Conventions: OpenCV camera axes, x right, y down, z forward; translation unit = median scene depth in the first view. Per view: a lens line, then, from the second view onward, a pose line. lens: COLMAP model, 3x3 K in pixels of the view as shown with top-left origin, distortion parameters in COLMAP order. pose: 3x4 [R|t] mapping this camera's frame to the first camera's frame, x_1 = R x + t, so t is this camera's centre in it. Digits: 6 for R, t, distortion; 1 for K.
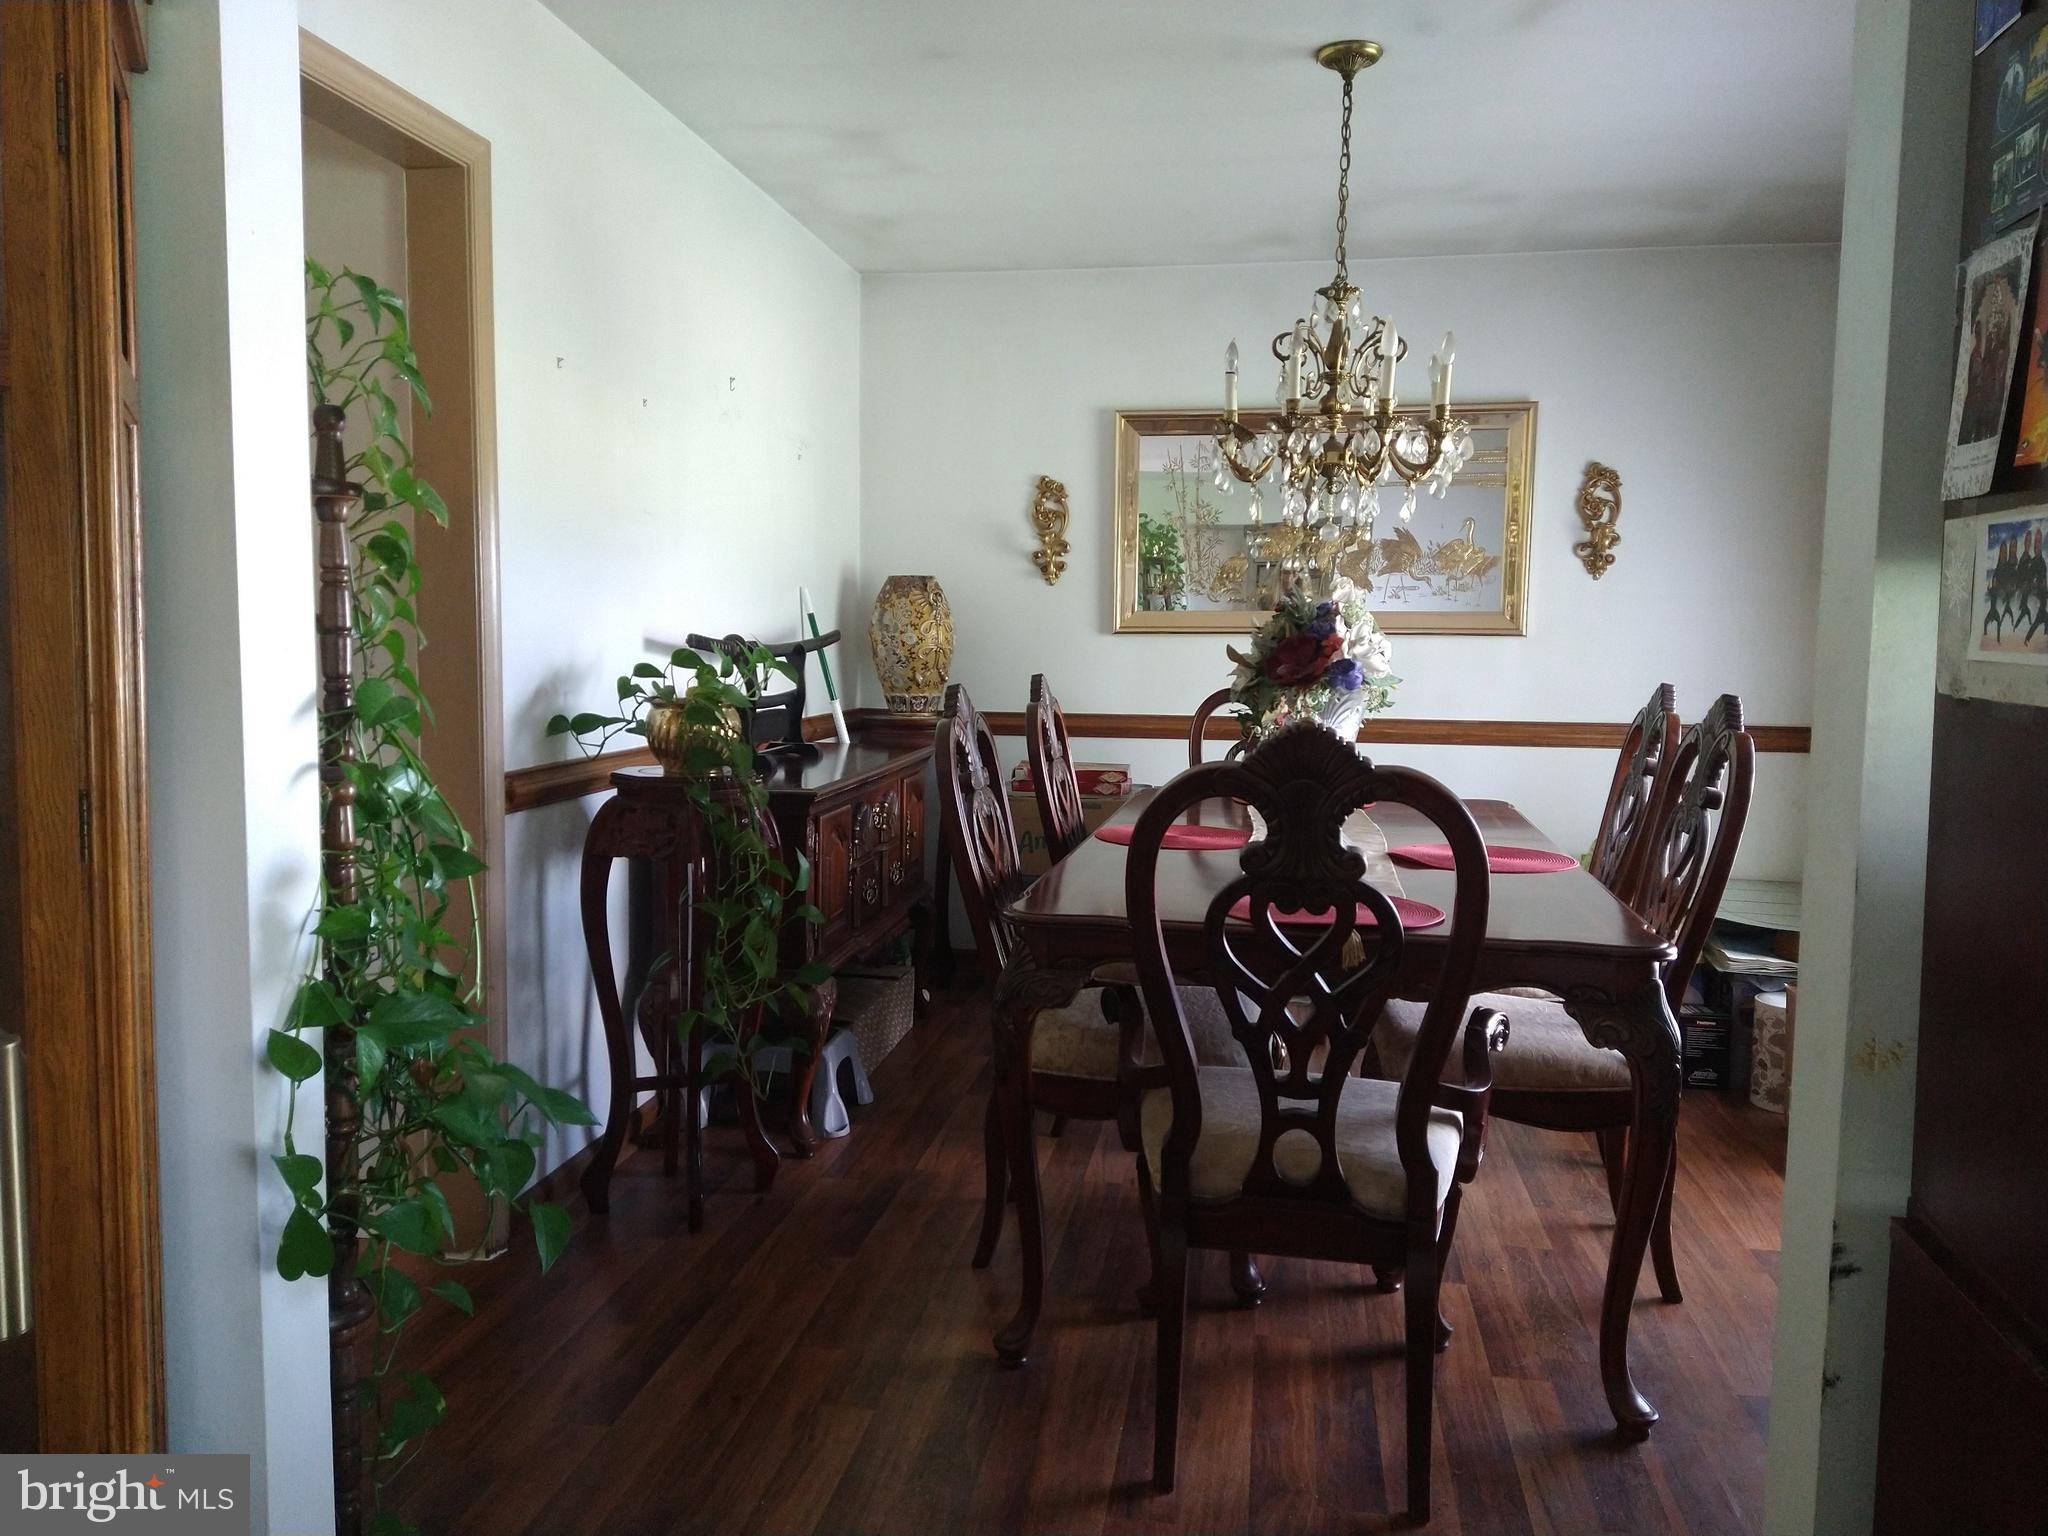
lens RADIAL K [[1533.1, 0, 1024.0], [0, 1533.1, 768.0], [0, 0, 1]] dist [0.121843, -0.104826]
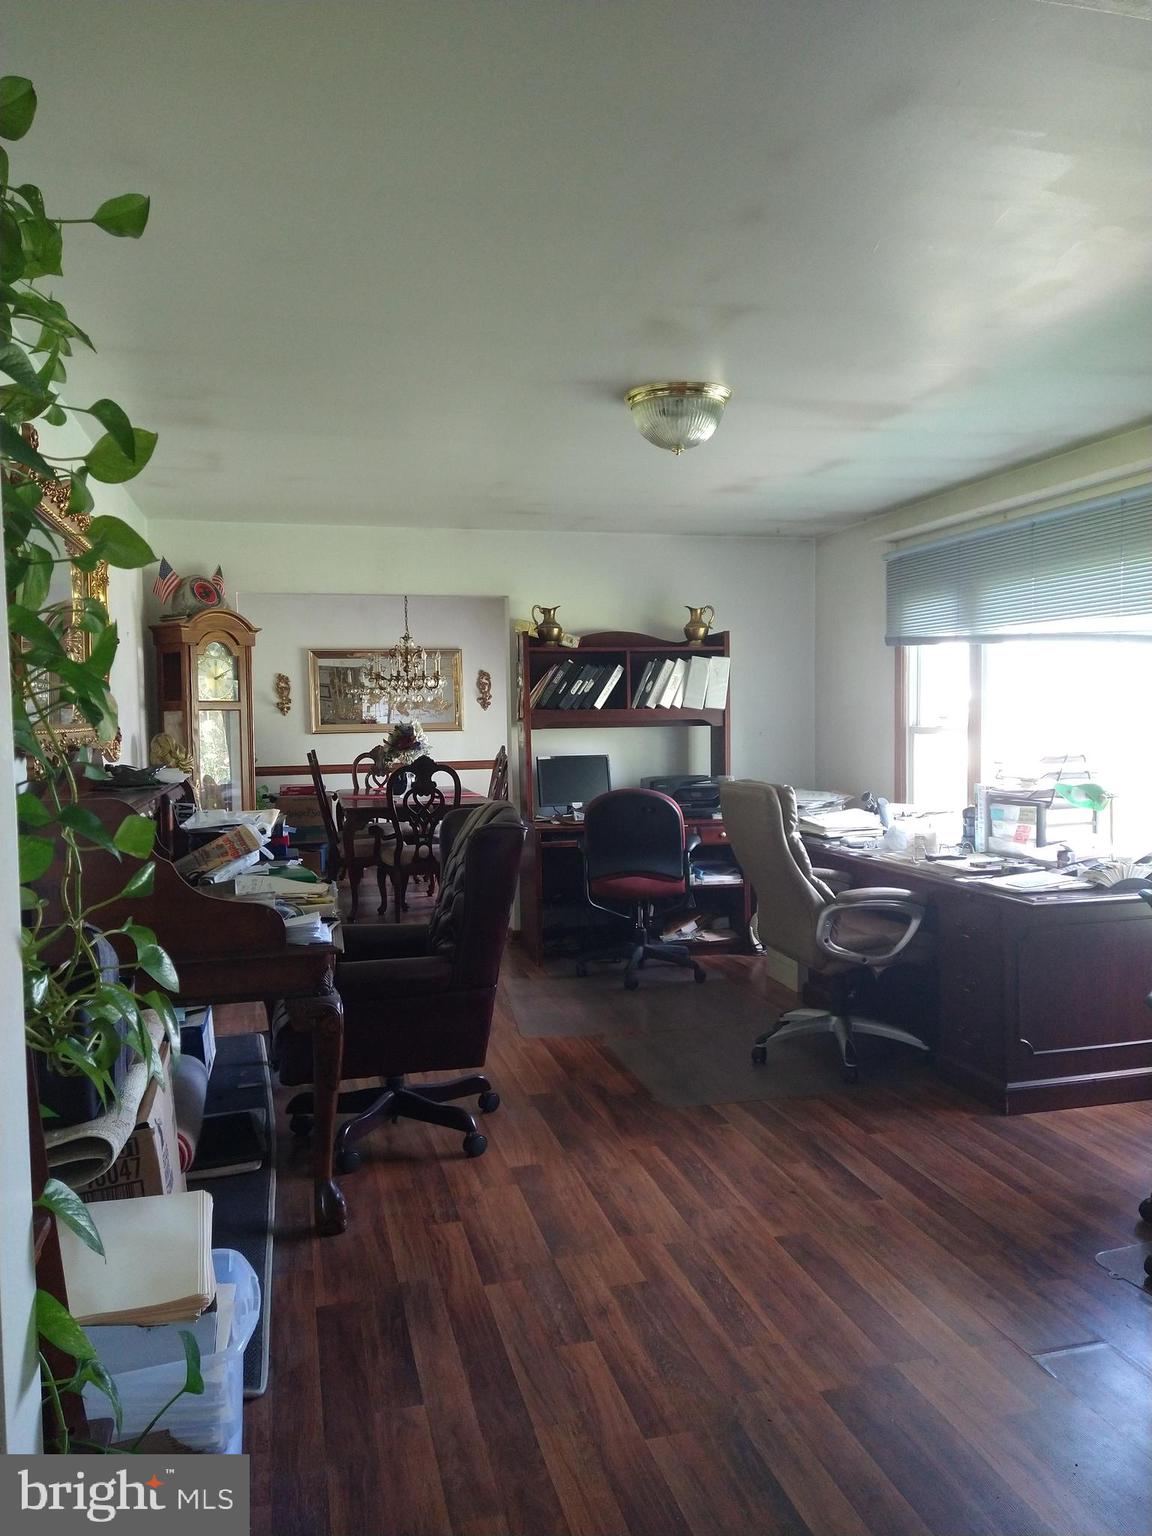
lens RADIAL K [[1147.1, 0, 586.0], [0, 1147.1, 766.7], [0, 0, 1]] dist [0.148512, -0.190921]
pose [[0.912199, -0.048527, 0.406864, -0.508654], [0.066461, 0.997336, -0.030054, 0.090993], [-0.404322, 0.054456, 0.912994, -1.546979]]
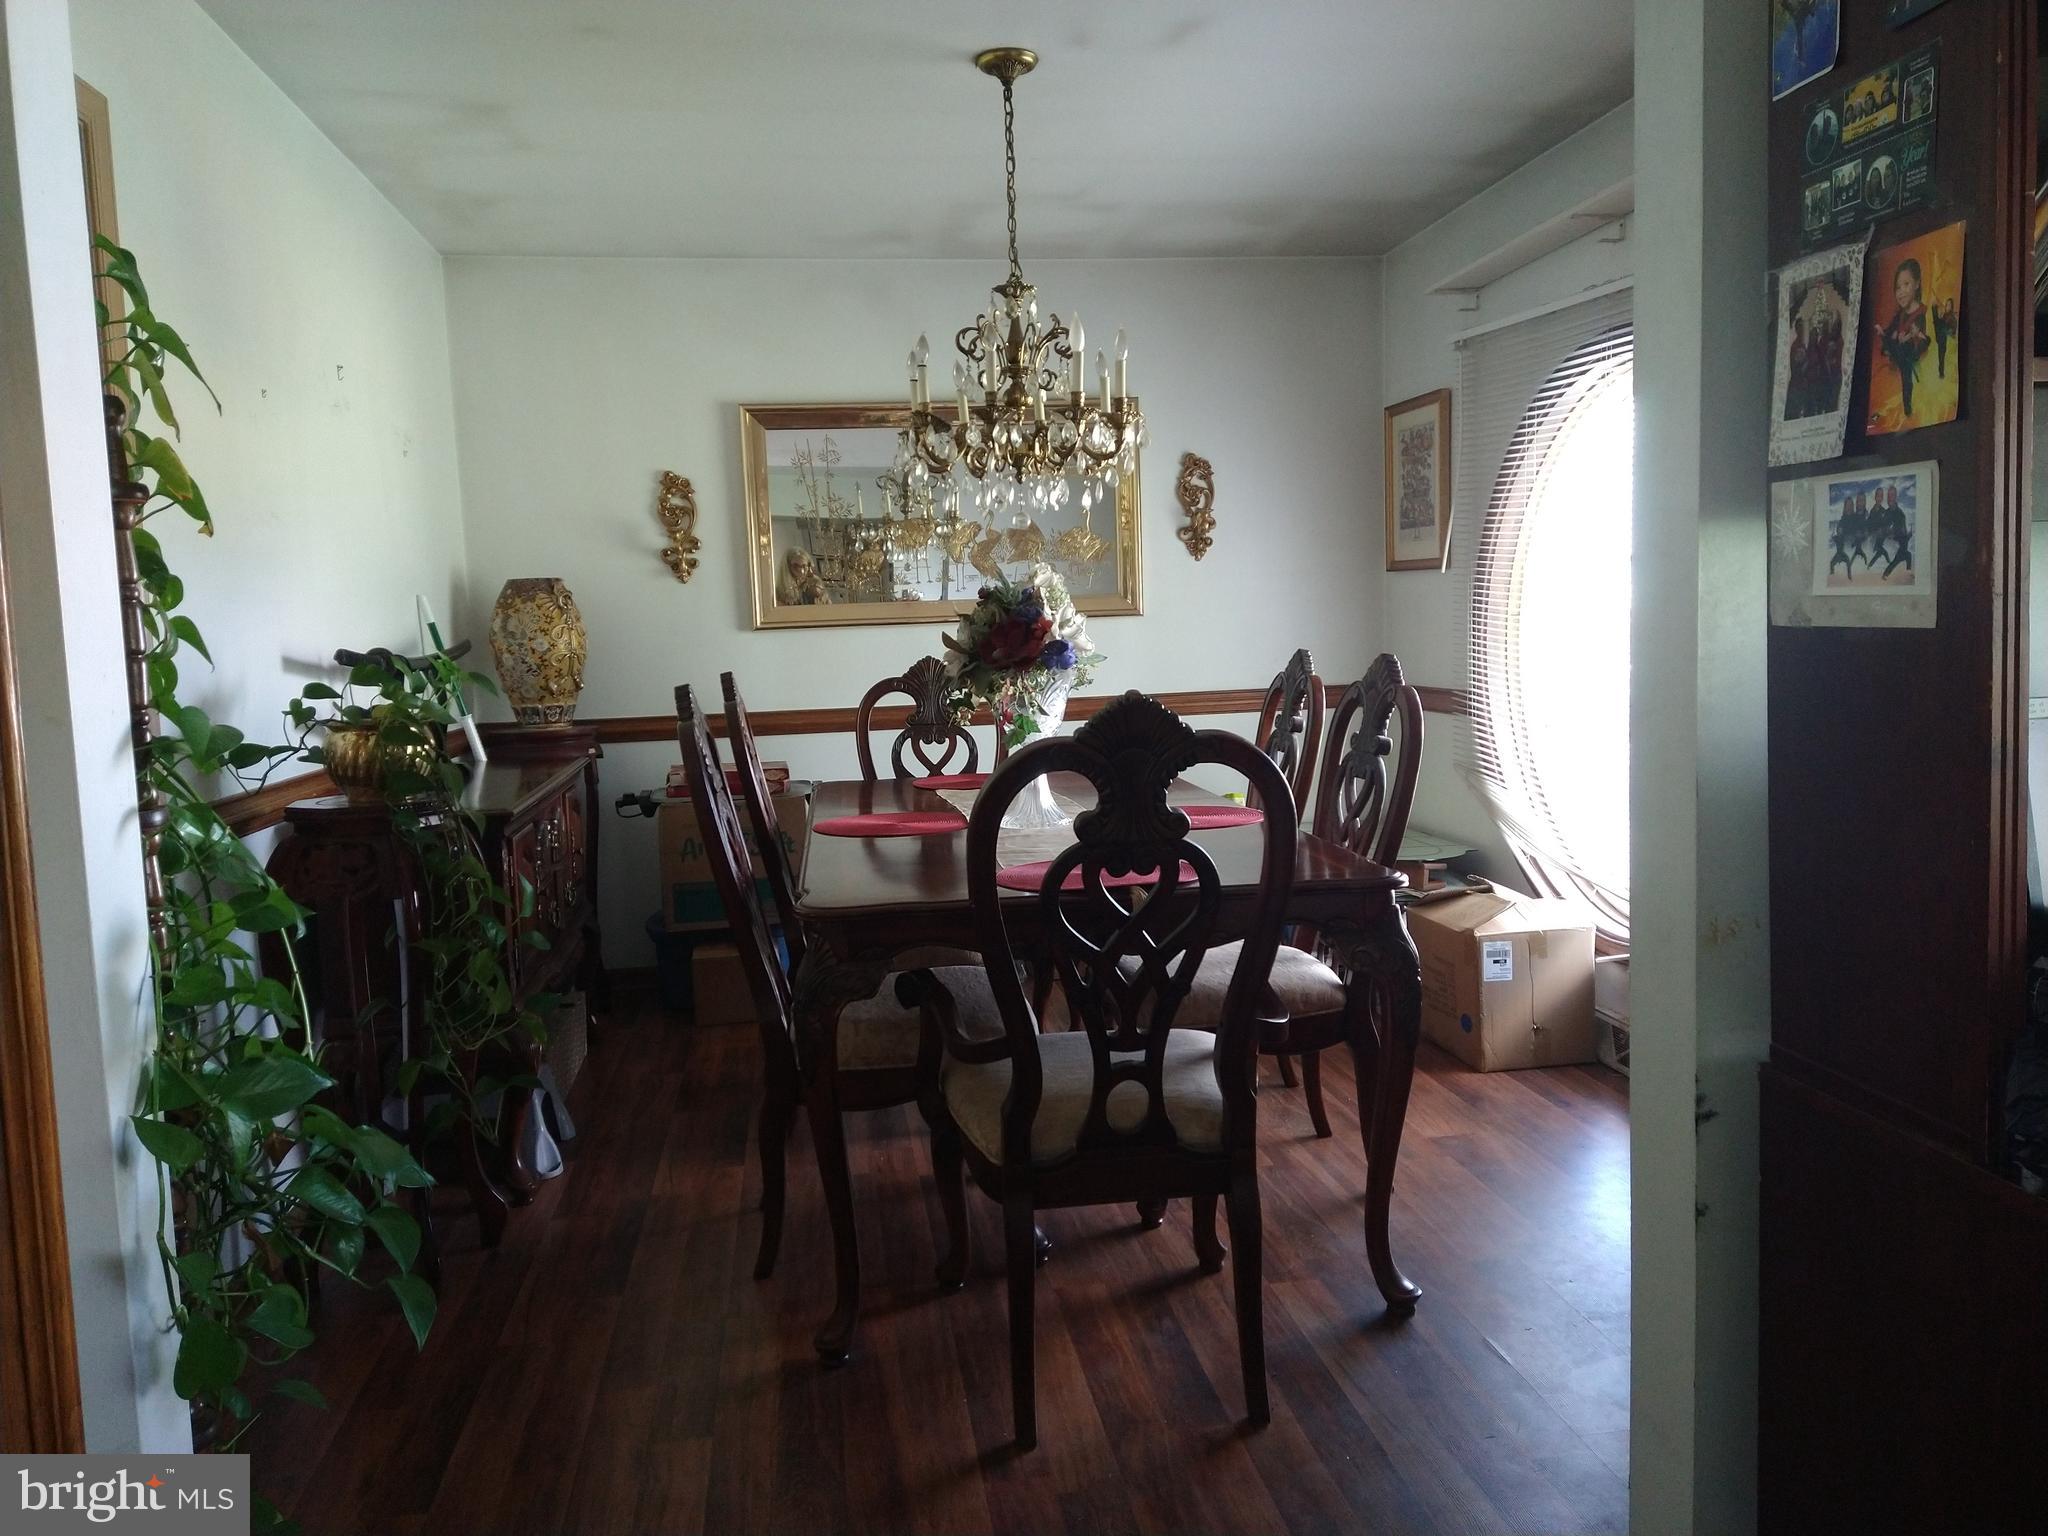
lens RADIAL K [[1529.5, 0, 1026.5], [0, 1529.5, 765.2], [0, 0, 1]] dist [0.148512, -0.190921]
pose [[0.950428, -0.077022, 0.301254, -0.129254], [0.076889, 0.996964, 0.012318, 0.000162], [-0.301288, 0.011456, 0.953464, 0.010109]]
